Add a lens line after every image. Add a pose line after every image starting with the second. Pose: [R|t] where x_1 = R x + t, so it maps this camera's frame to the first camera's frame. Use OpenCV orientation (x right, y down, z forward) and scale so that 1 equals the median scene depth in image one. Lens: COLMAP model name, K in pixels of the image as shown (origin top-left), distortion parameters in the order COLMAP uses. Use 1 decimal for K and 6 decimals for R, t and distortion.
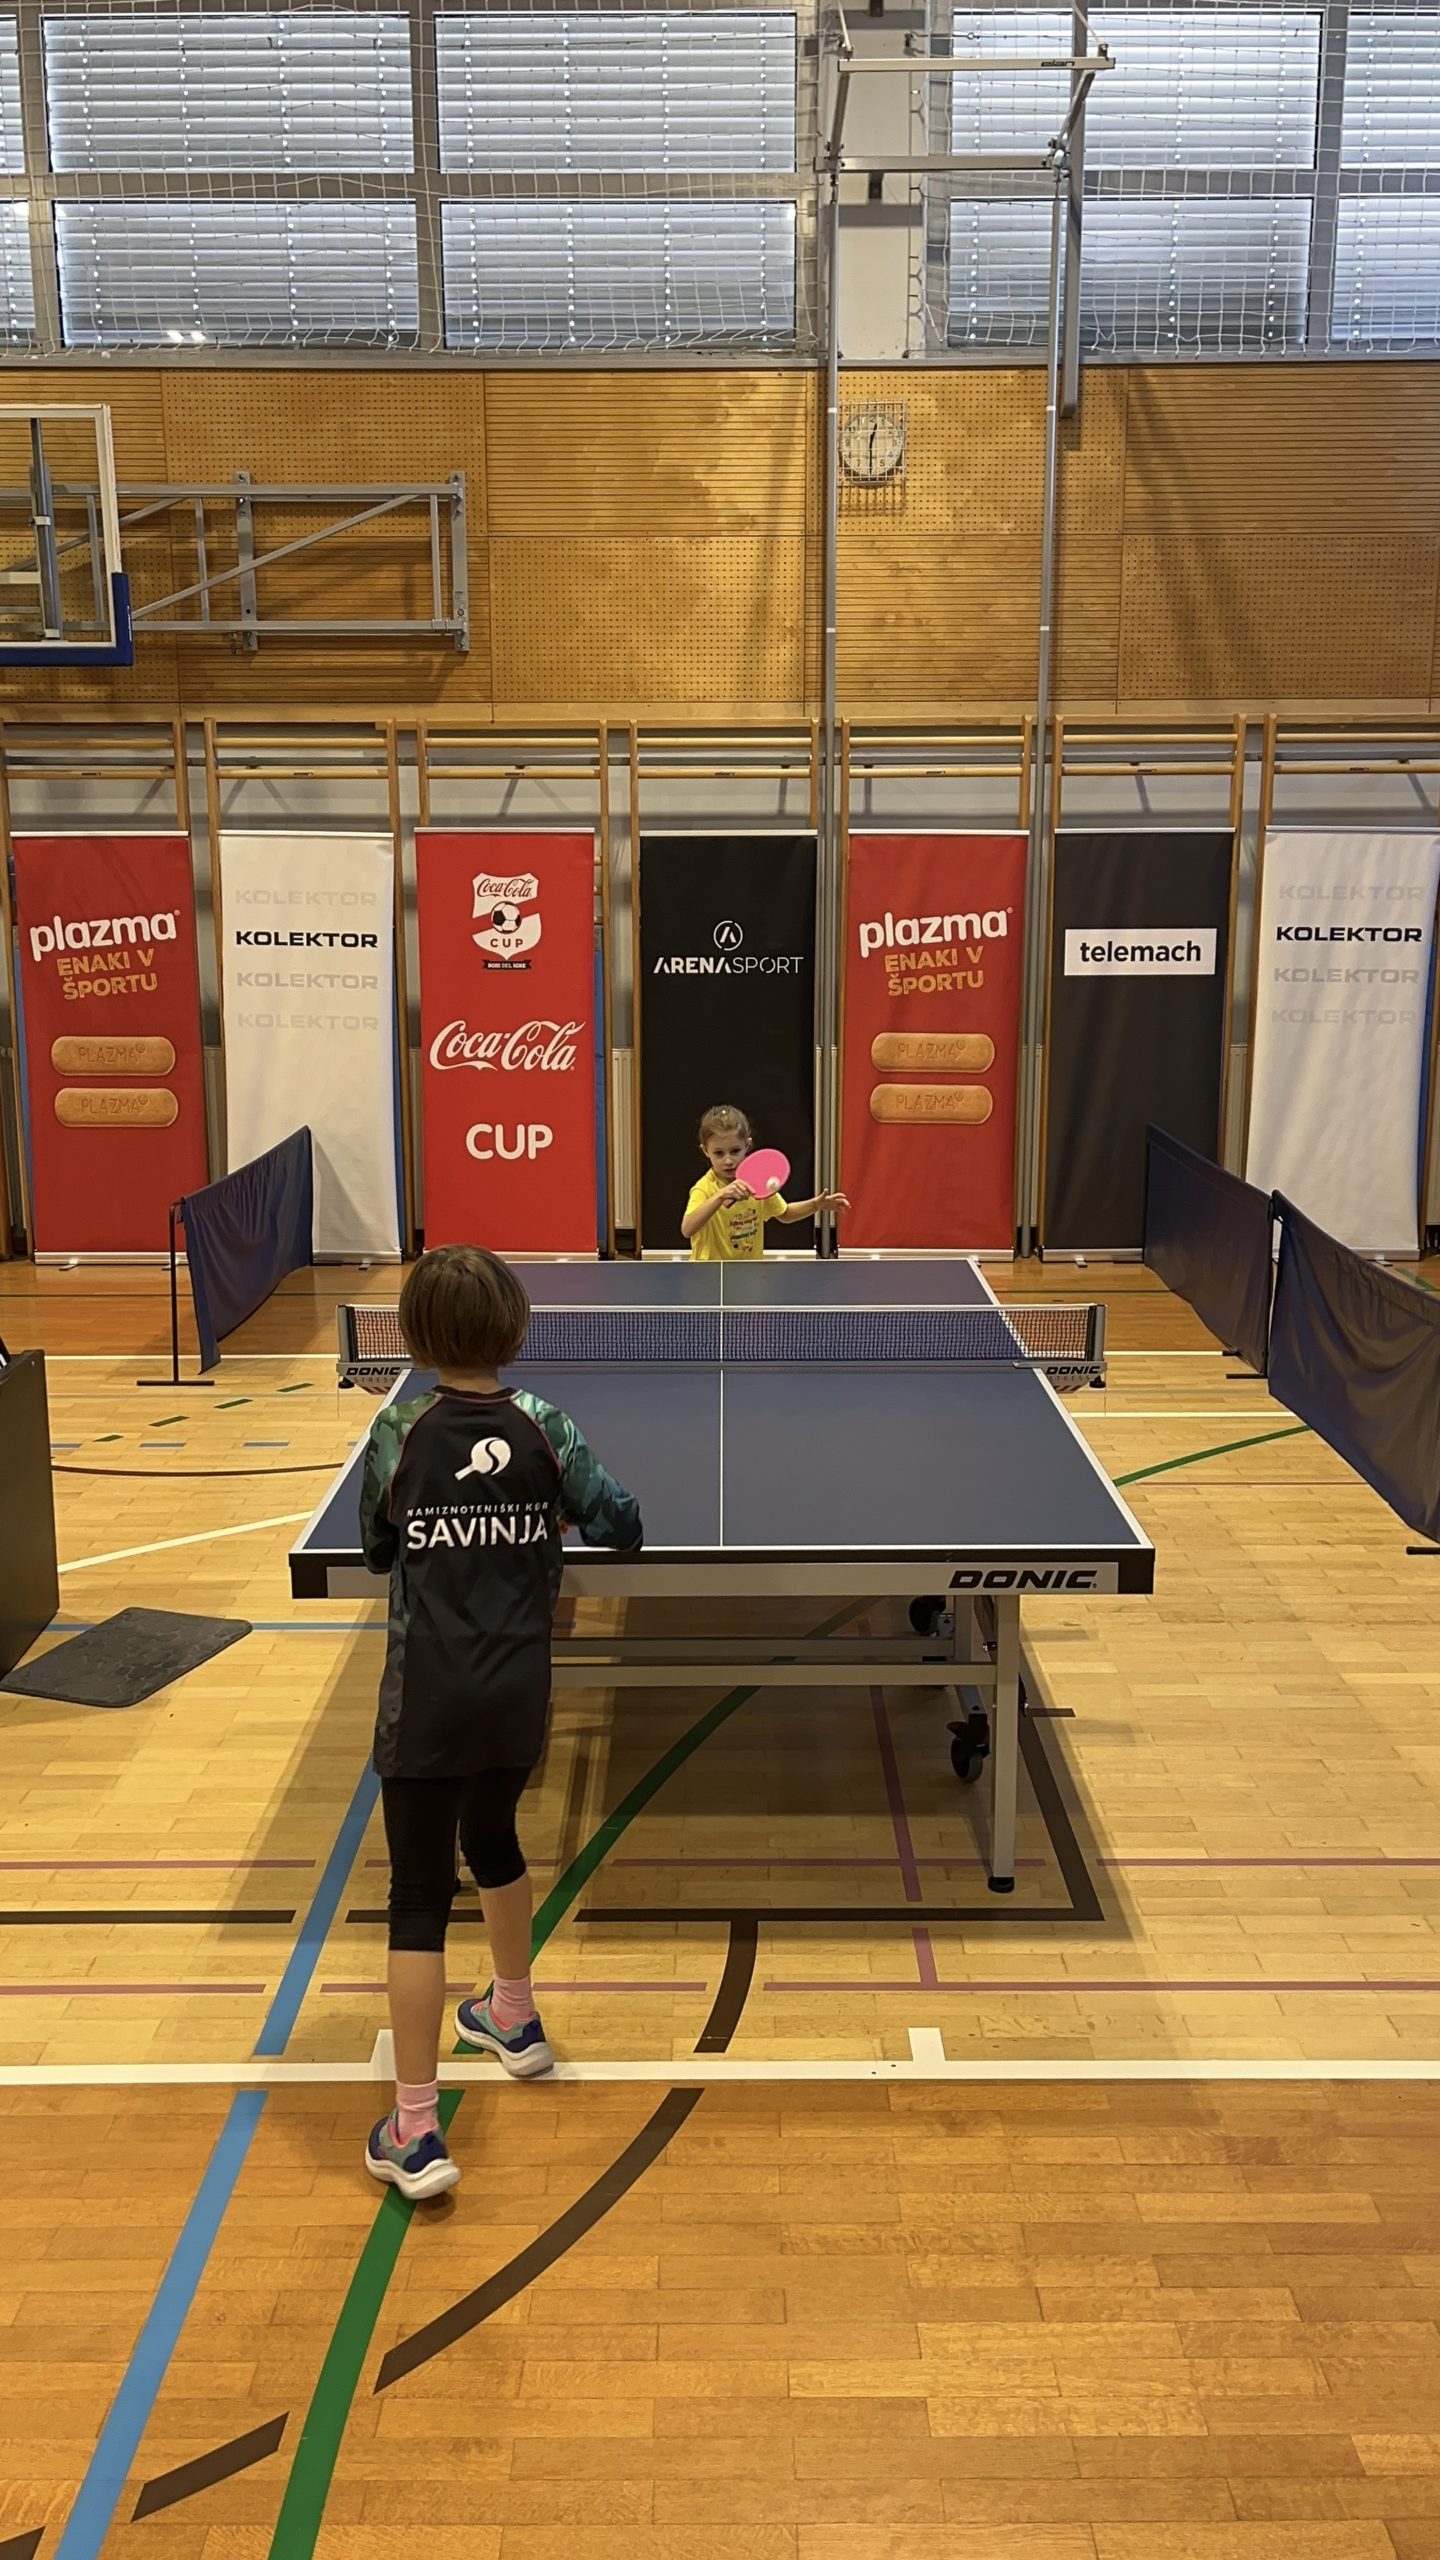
lens RADIAL K [[2085.7, 0, 716.6], [0, 2085.7, 1286.4], [0, 0, 1]] dist [0.079349, -0.044478]
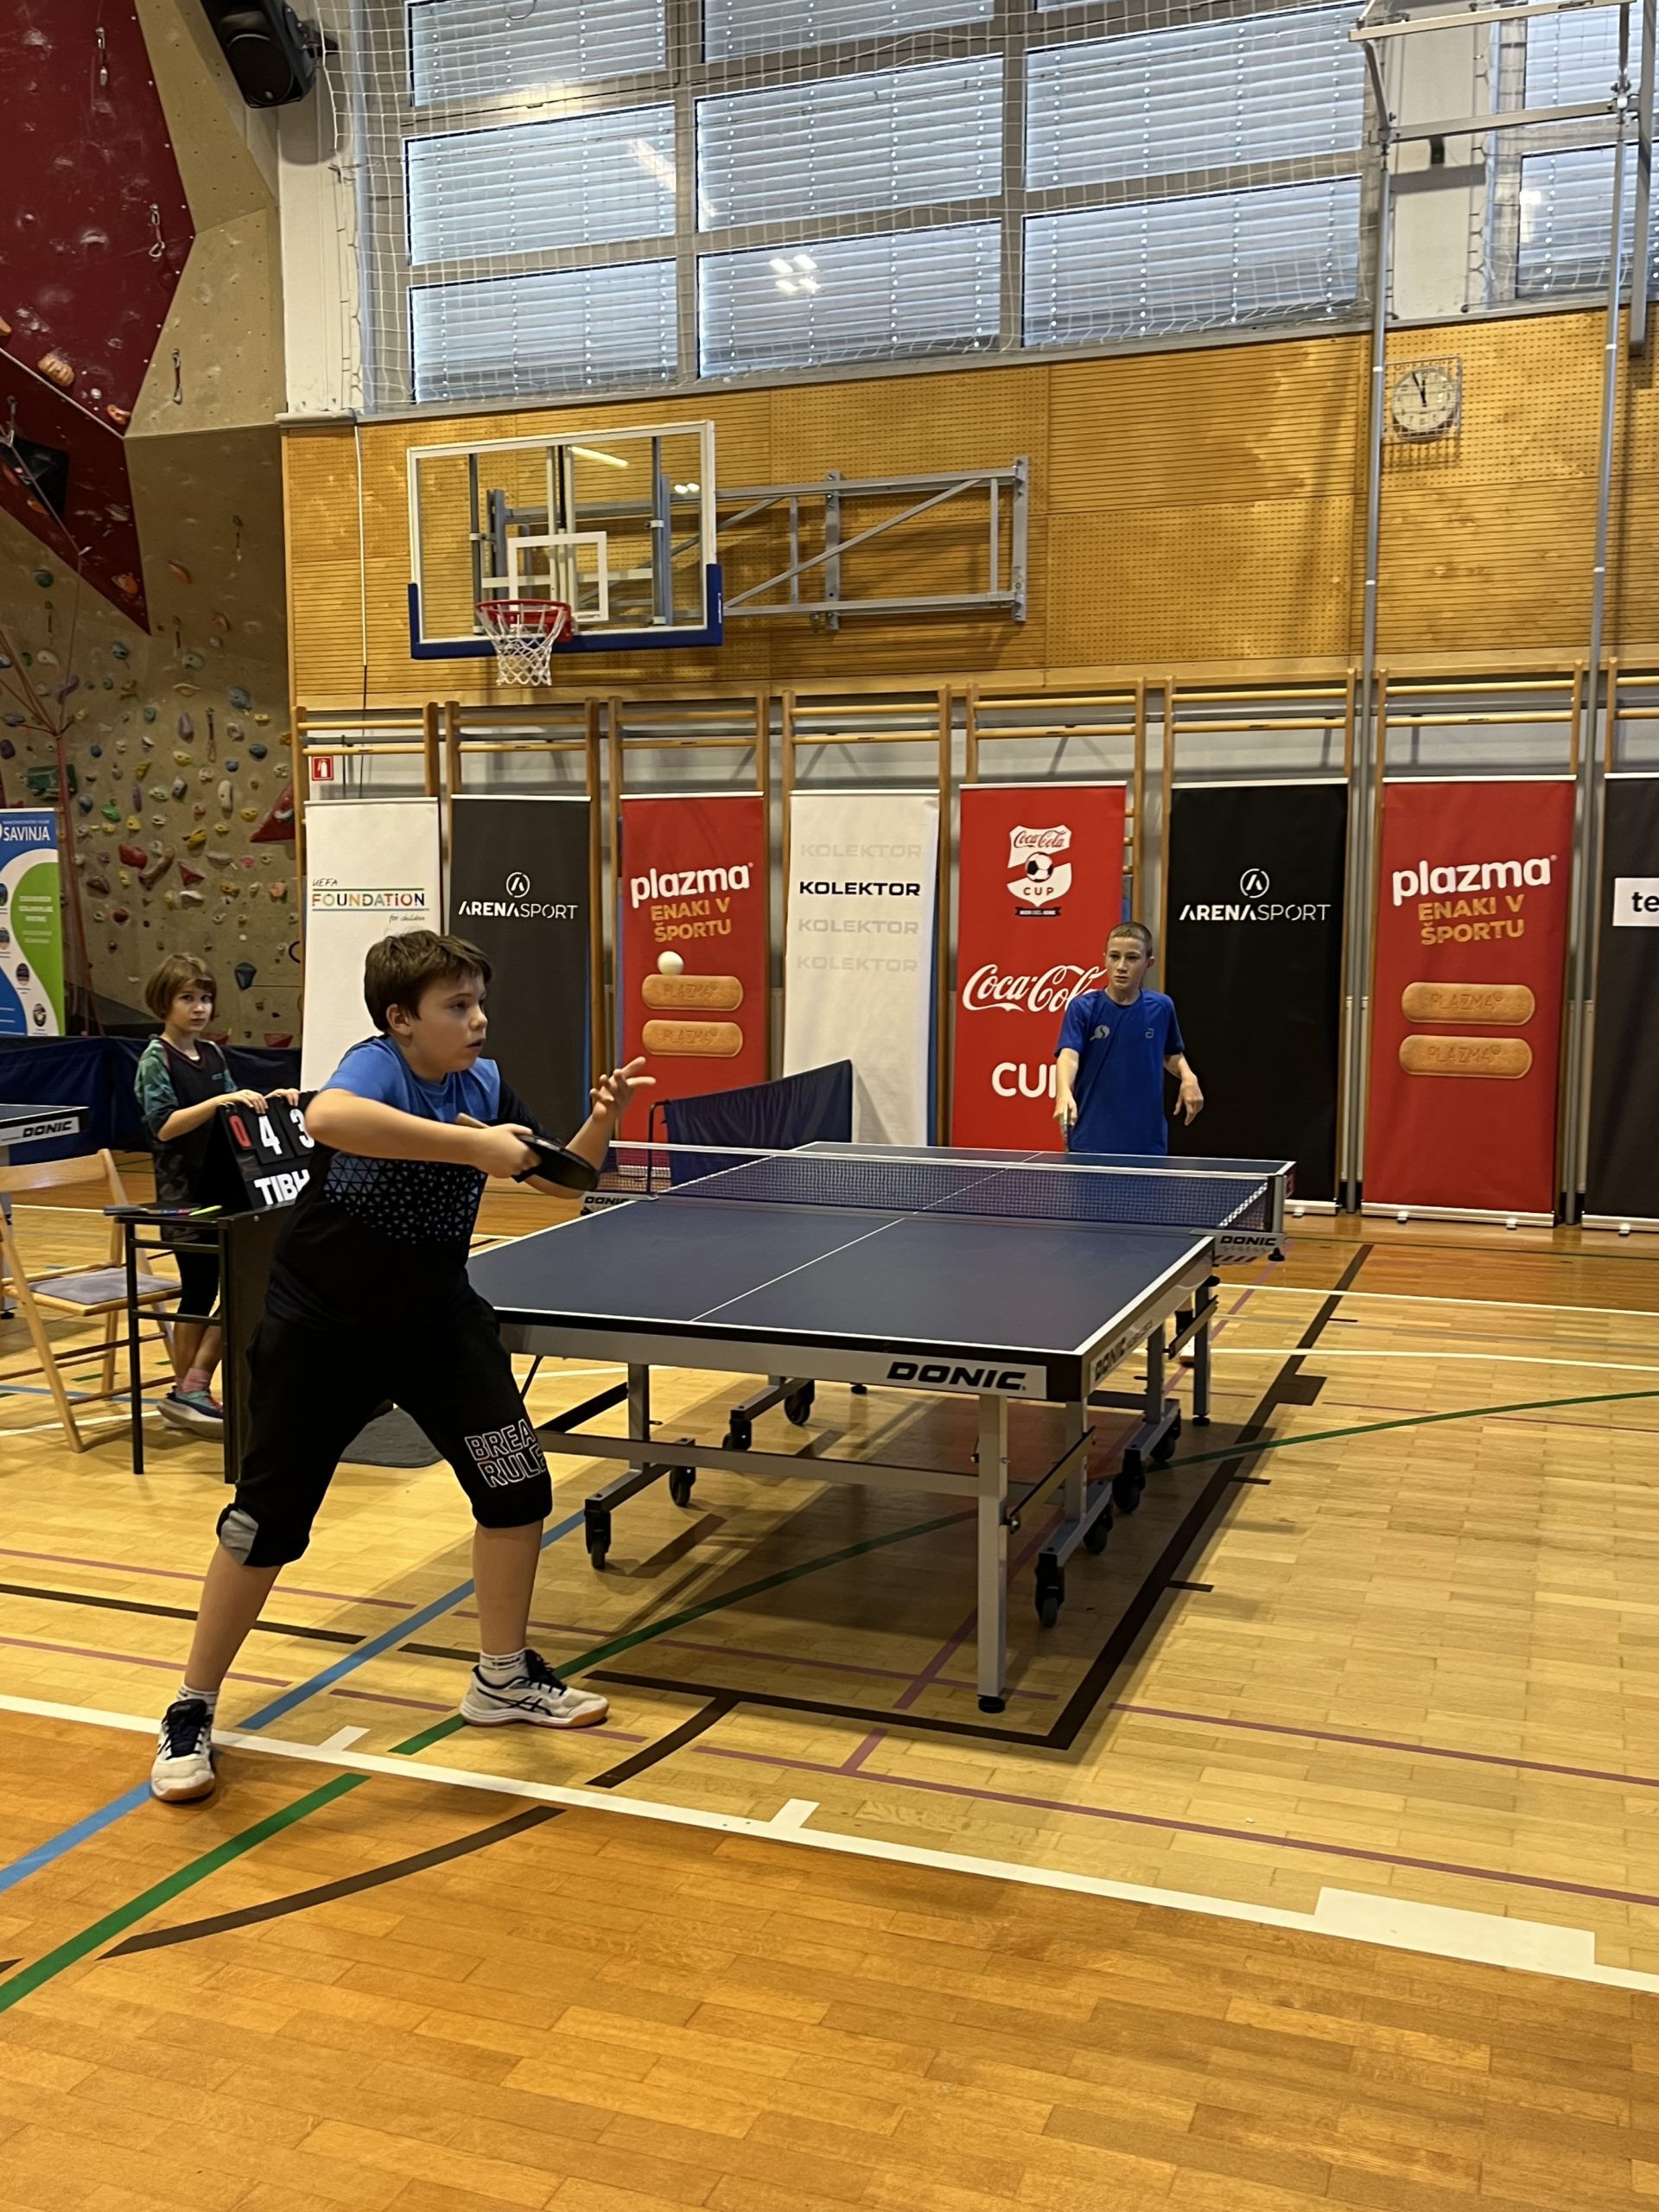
lens RADIAL K [[2034.4, 0, 801.2], [0, 2034.4, 1133.6], [0, 0, 1]] dist [0.059264, 0.000000]
pose [[0.937468, 0.044943, -0.345159, 0.146118], [-0.072375, 0.995124, -0.067002, 0.033675], [0.340465, 0.087793, 0.936150, 0.015031]]
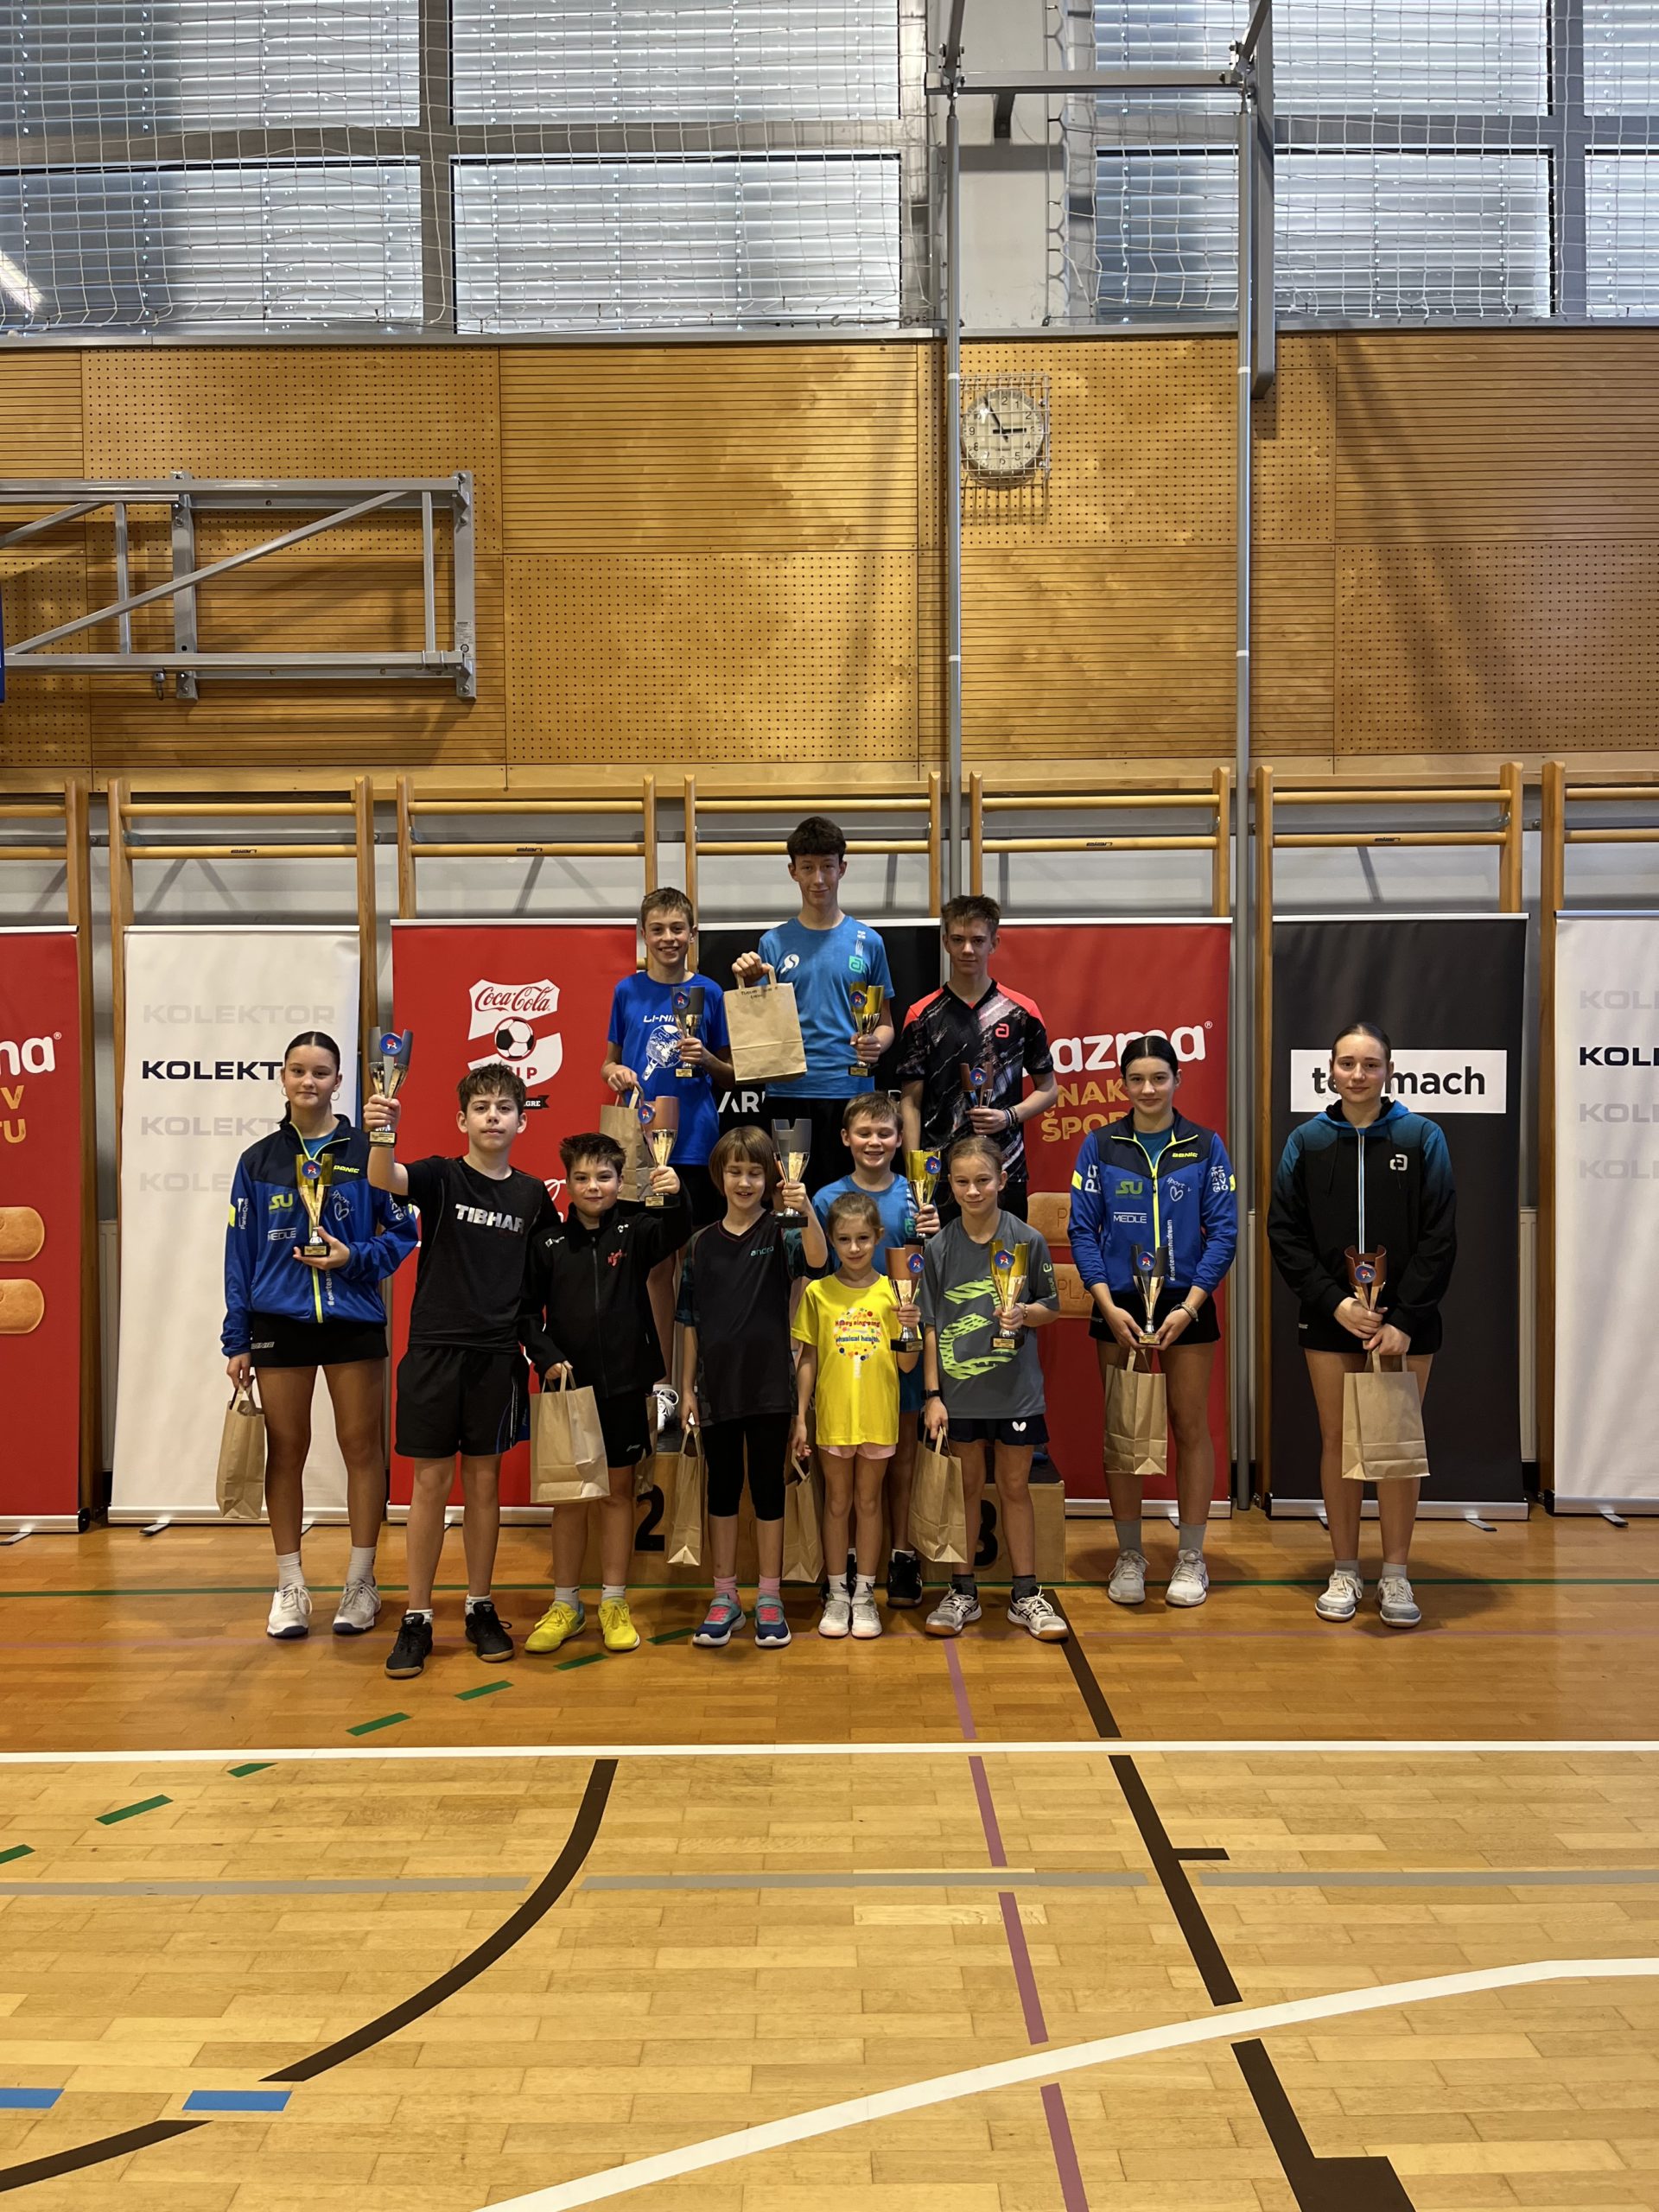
lens RADIAL K [[1631.1, 0, 815.4], [0, 1631.1, 1131.9], [0, 0, 1]] dist [0.052191, -0.058645]
pose [[0.999975, -0.005225, 0.004726, 0.001103], [0.005940, 0.985983, -0.166740, -0.049226], [-0.003789, 0.166764, 0.985990, 0.445997]]
